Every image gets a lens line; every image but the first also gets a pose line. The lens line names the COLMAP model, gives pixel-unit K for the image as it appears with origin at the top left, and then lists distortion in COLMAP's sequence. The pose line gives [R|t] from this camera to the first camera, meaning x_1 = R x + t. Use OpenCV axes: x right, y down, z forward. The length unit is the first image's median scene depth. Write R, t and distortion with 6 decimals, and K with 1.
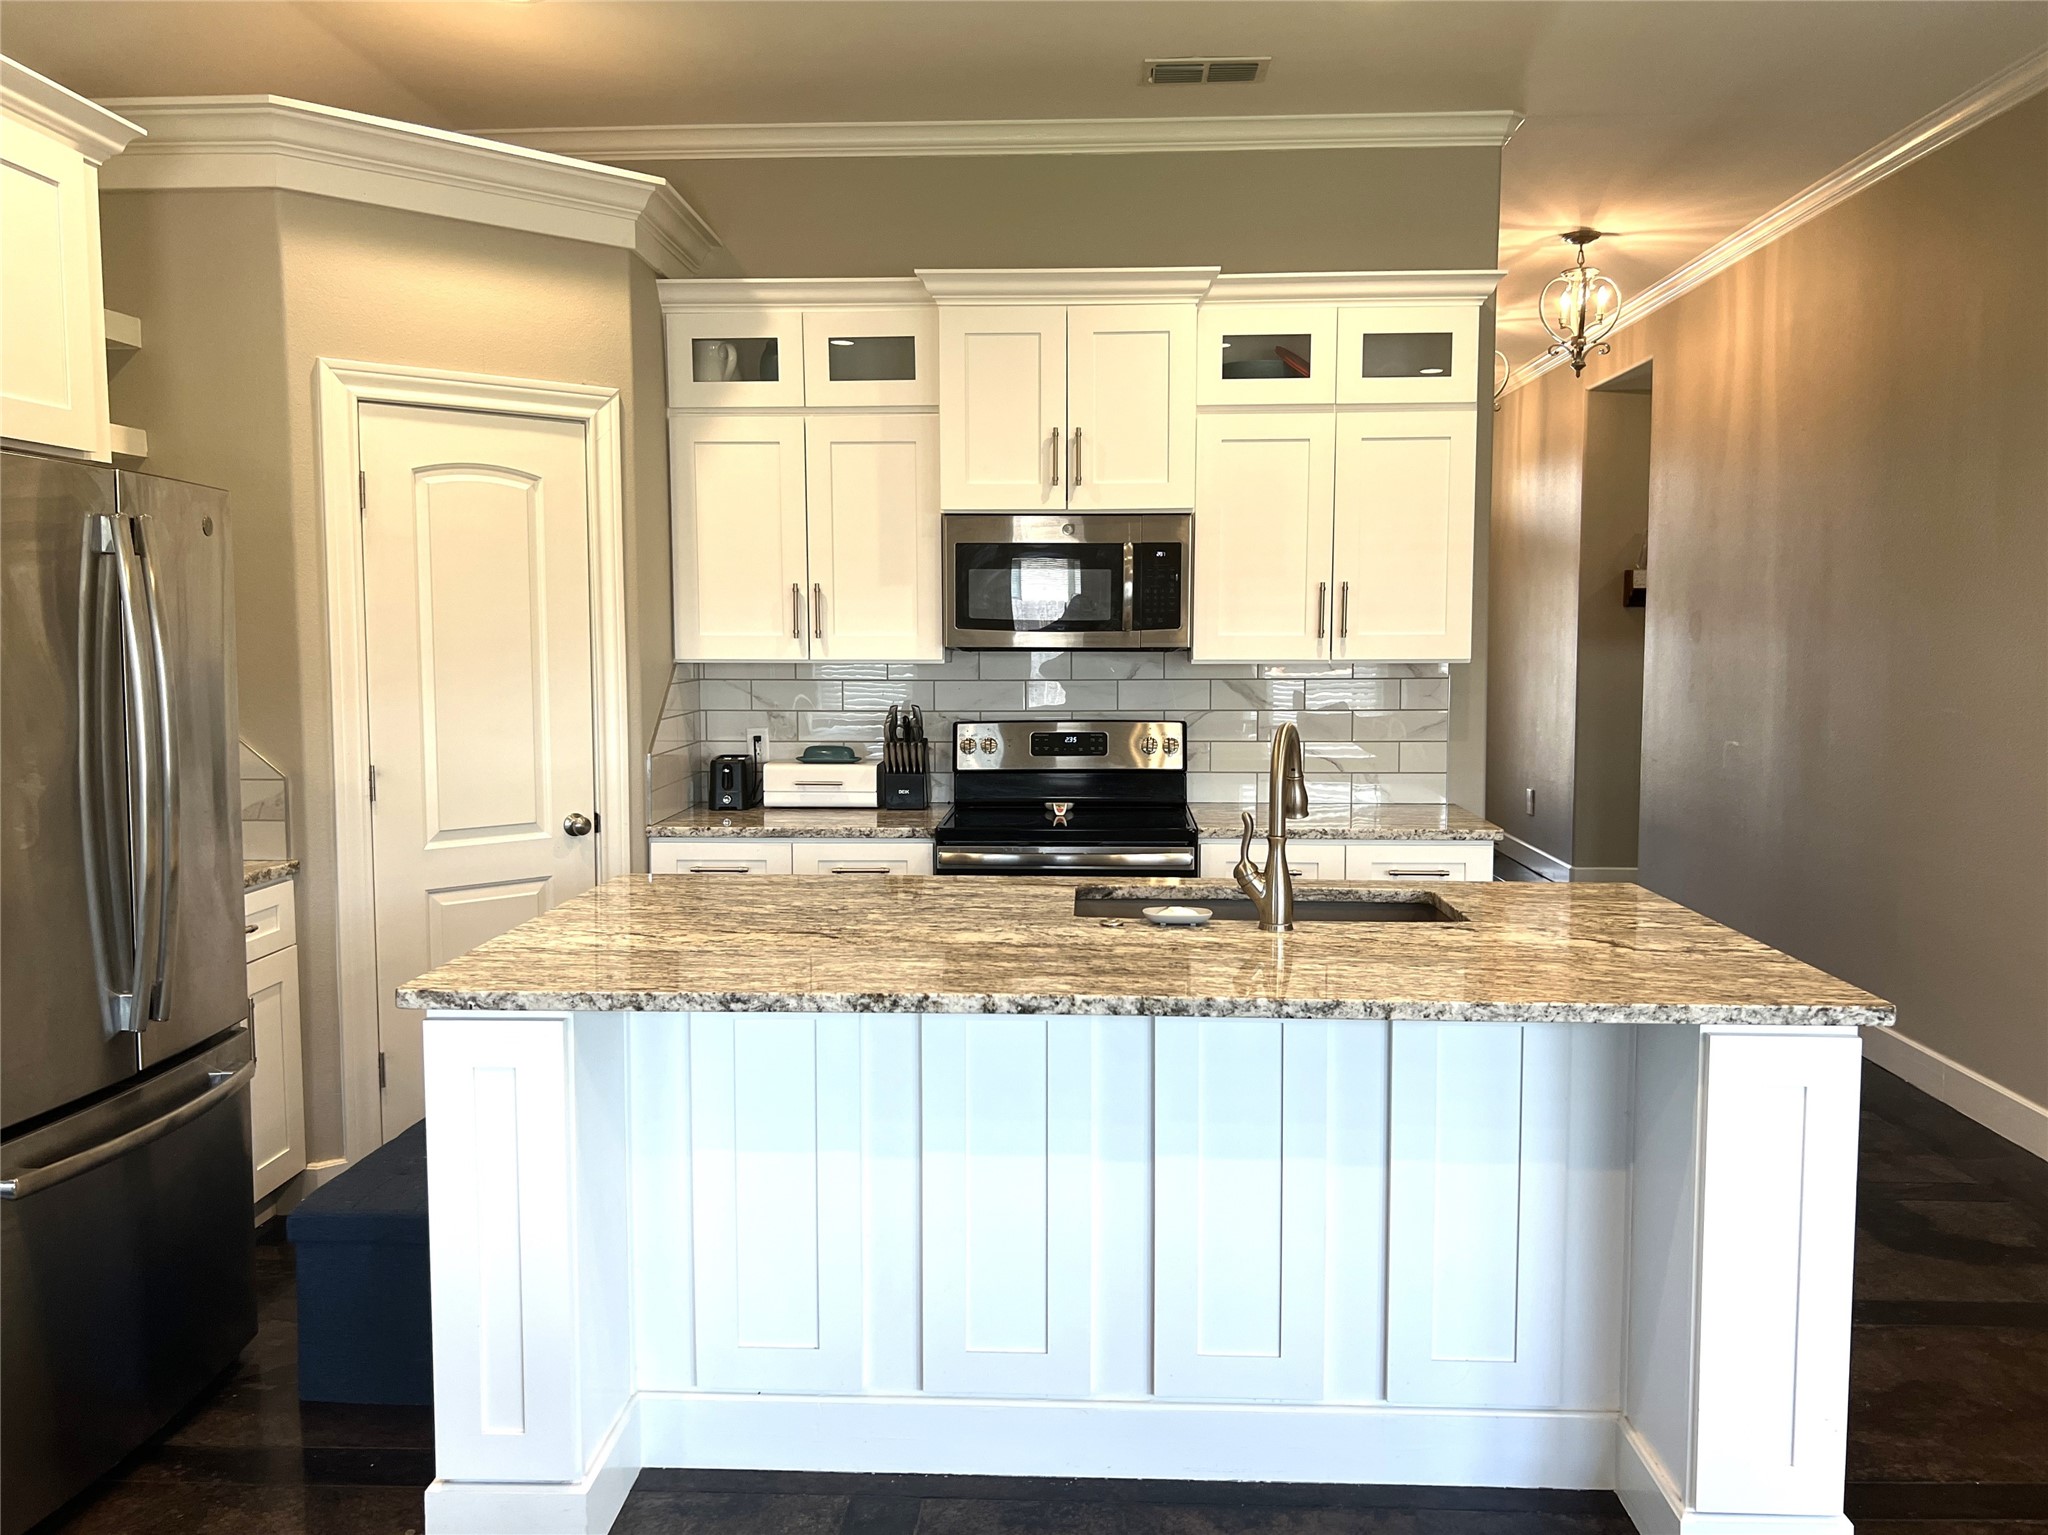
lens RADIAL K [[1546.9, 0, 1025.1], [0, 1546.9, 760.3], [0, 0, 1]] dist [0.056531, -0.064216]
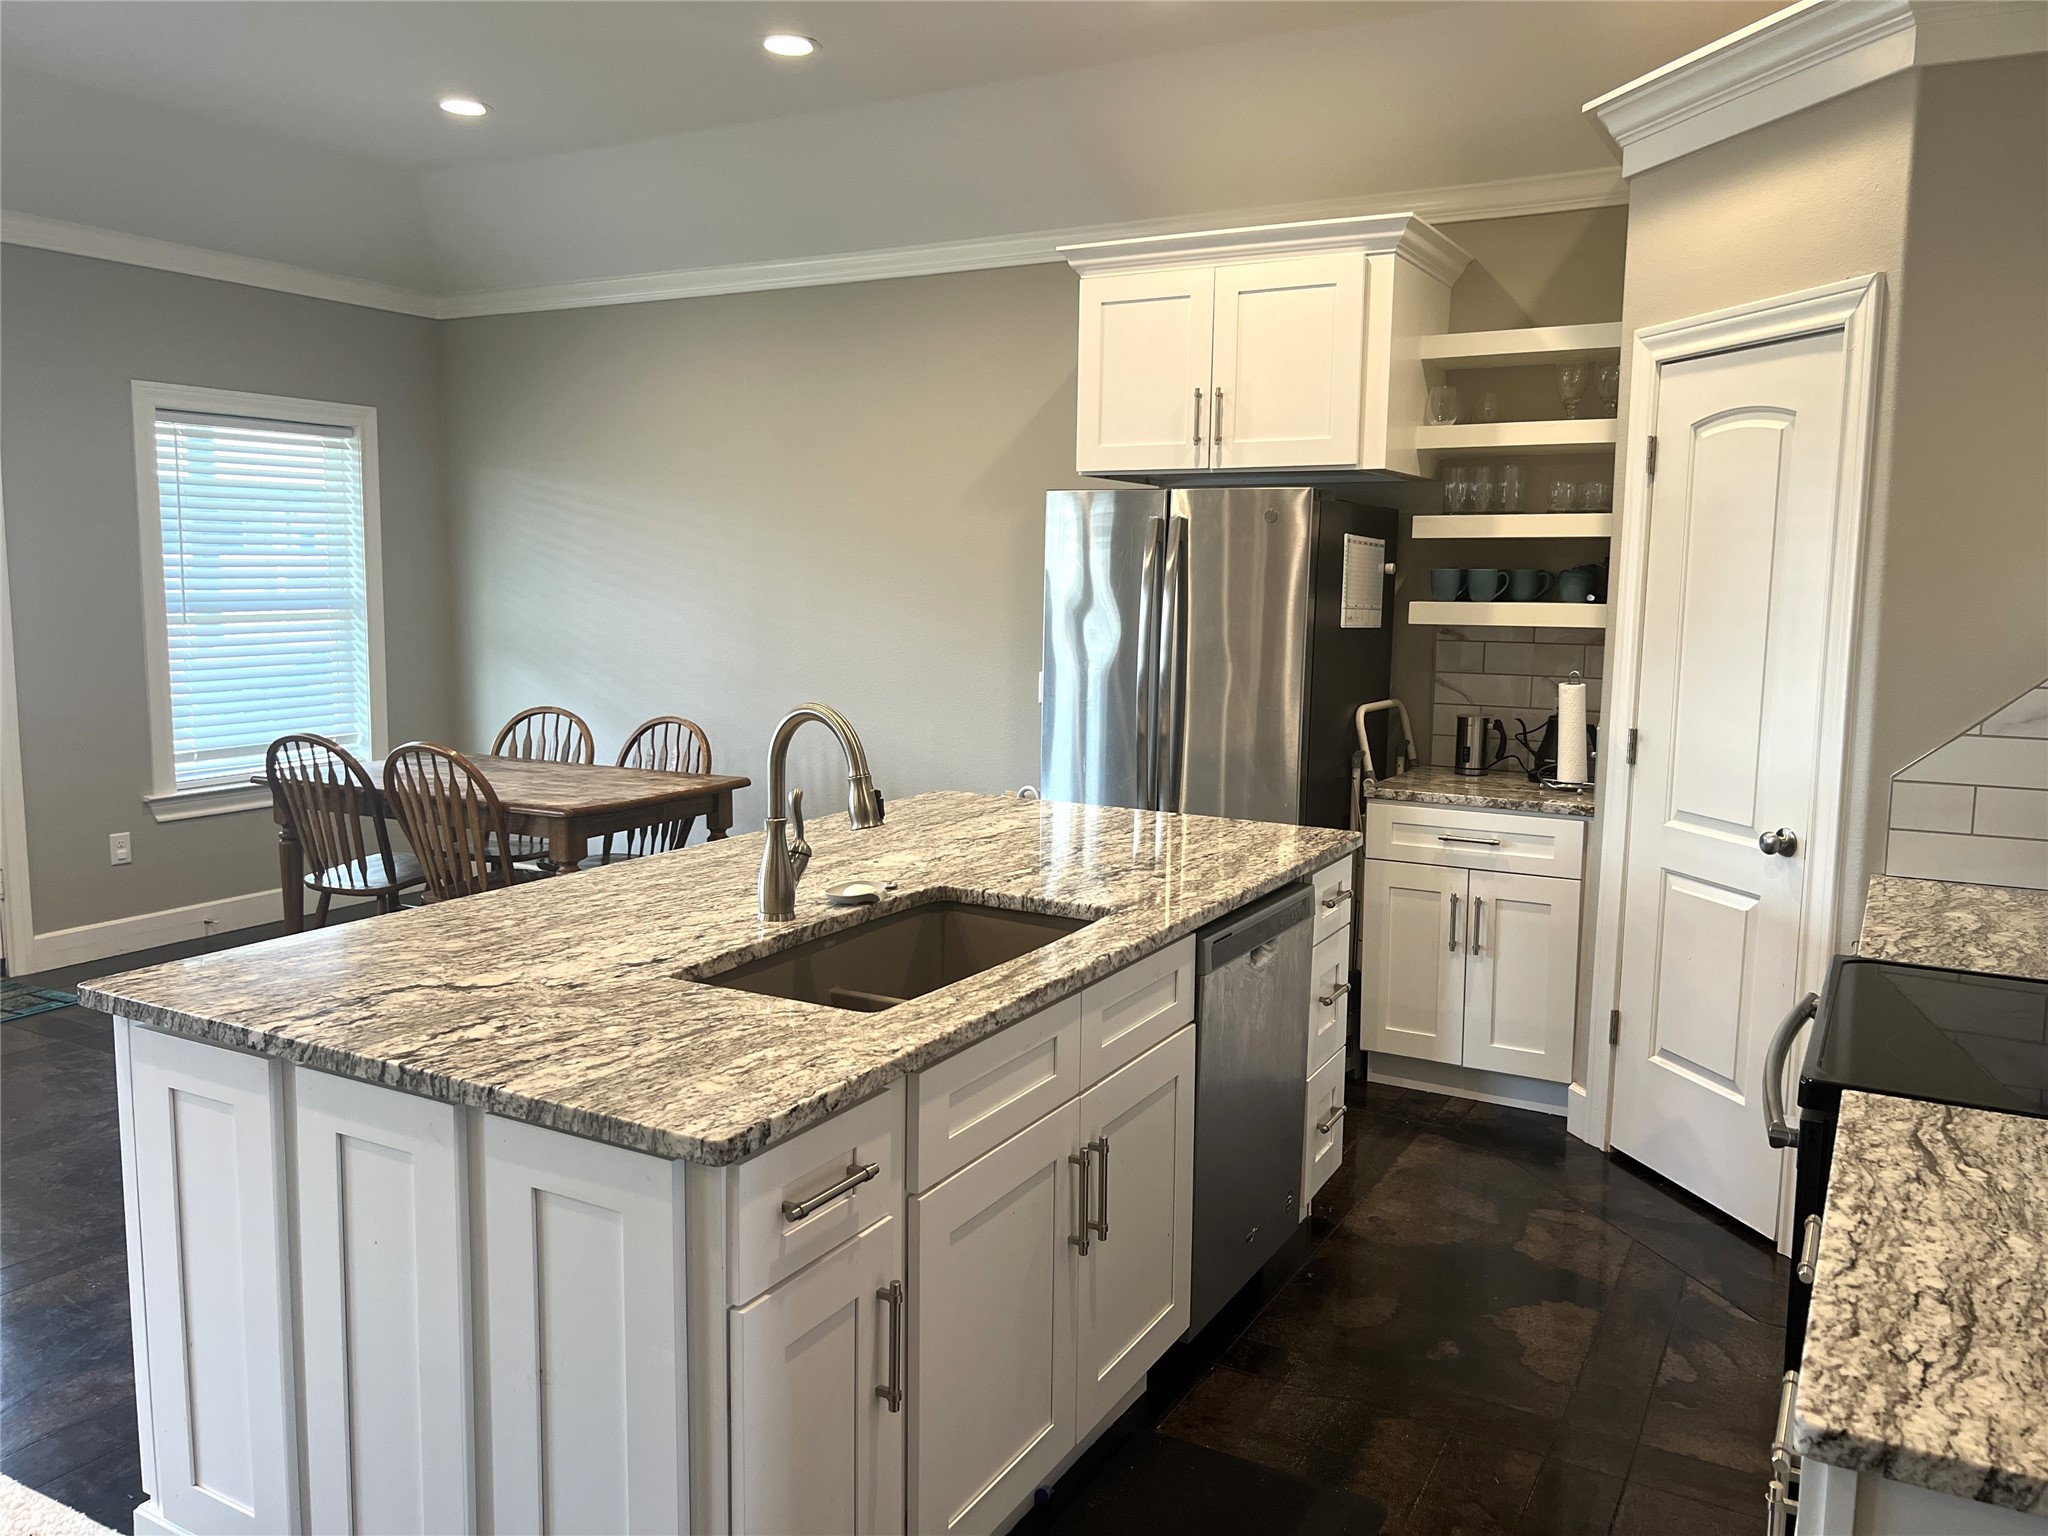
lens RADIAL K [[1546.9, 0, 1035.0], [0, 1546.9, 752.0], [0, 0, 1]] dist [0.056531, -0.064216]
pose [[-0.449501, 0.100743, -0.887581, 0.563241], [-0.087445, 0.983885, 0.155959, -0.091025], [0.888990, 0.147719, -0.433448, 0.945382]]
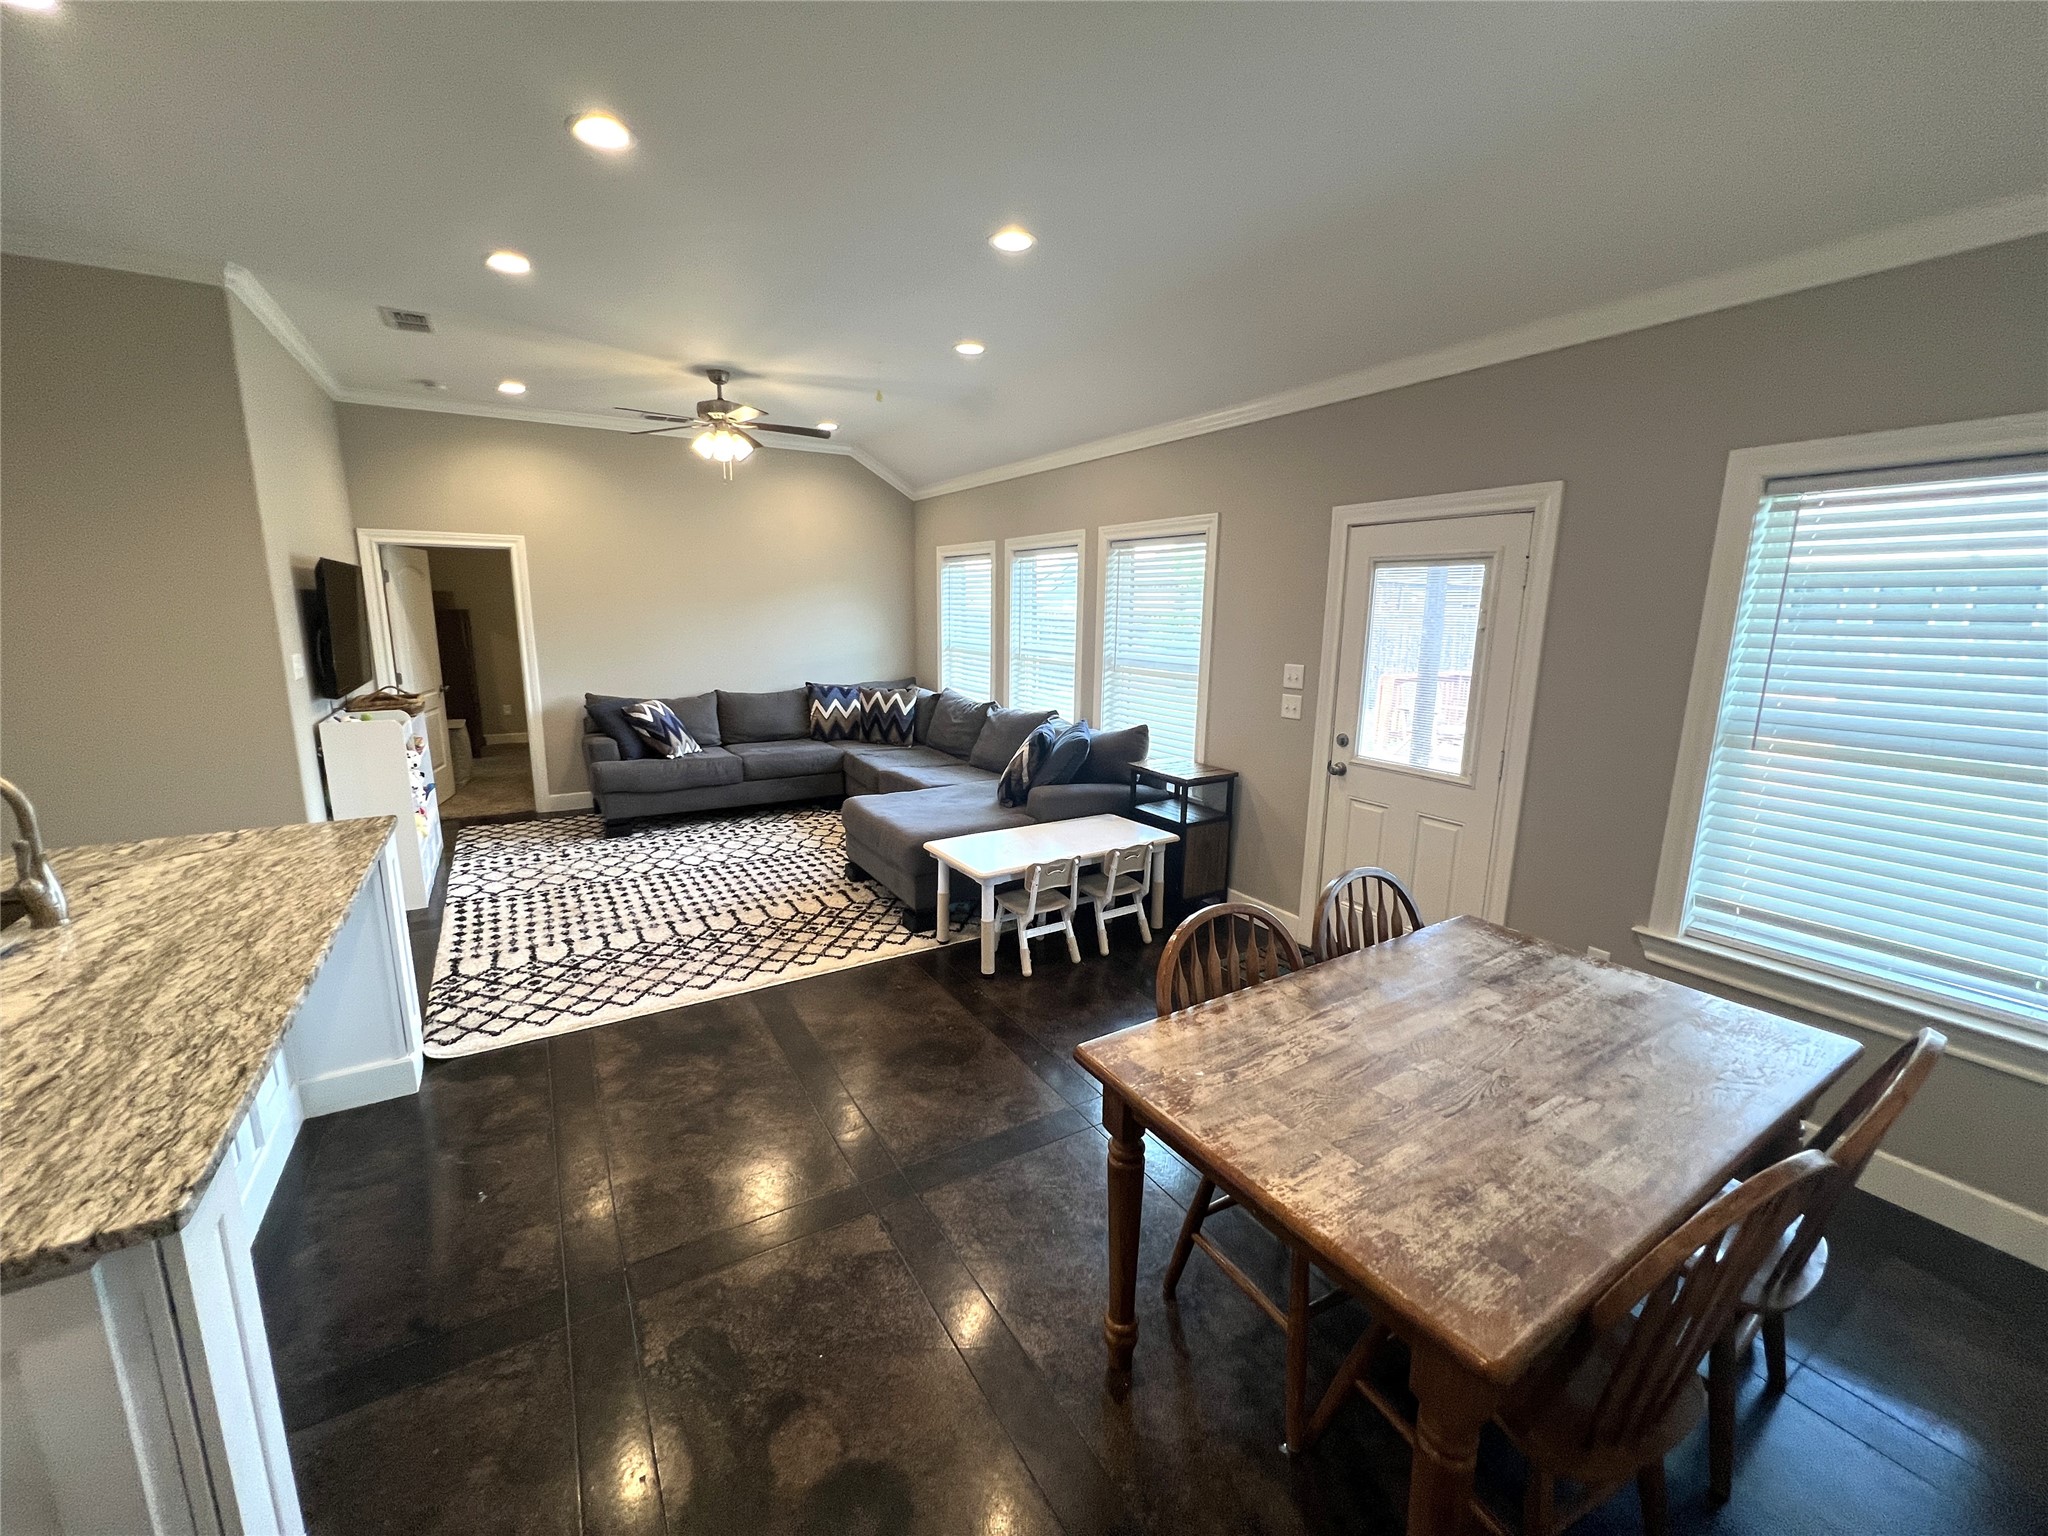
lens RADIAL K [[819.7, 0, 1018.9], [0, 819.7, 764.6], [0, 0, 1]] dist [-0.002621, 0.000567]
pose [[-0.553495, -0.165339, 0.816276, -0.494866], [0.059130, 0.969822, 0.236535, -0.079820], [-0.830751, 0.179187, -0.527015, 0.416203]]
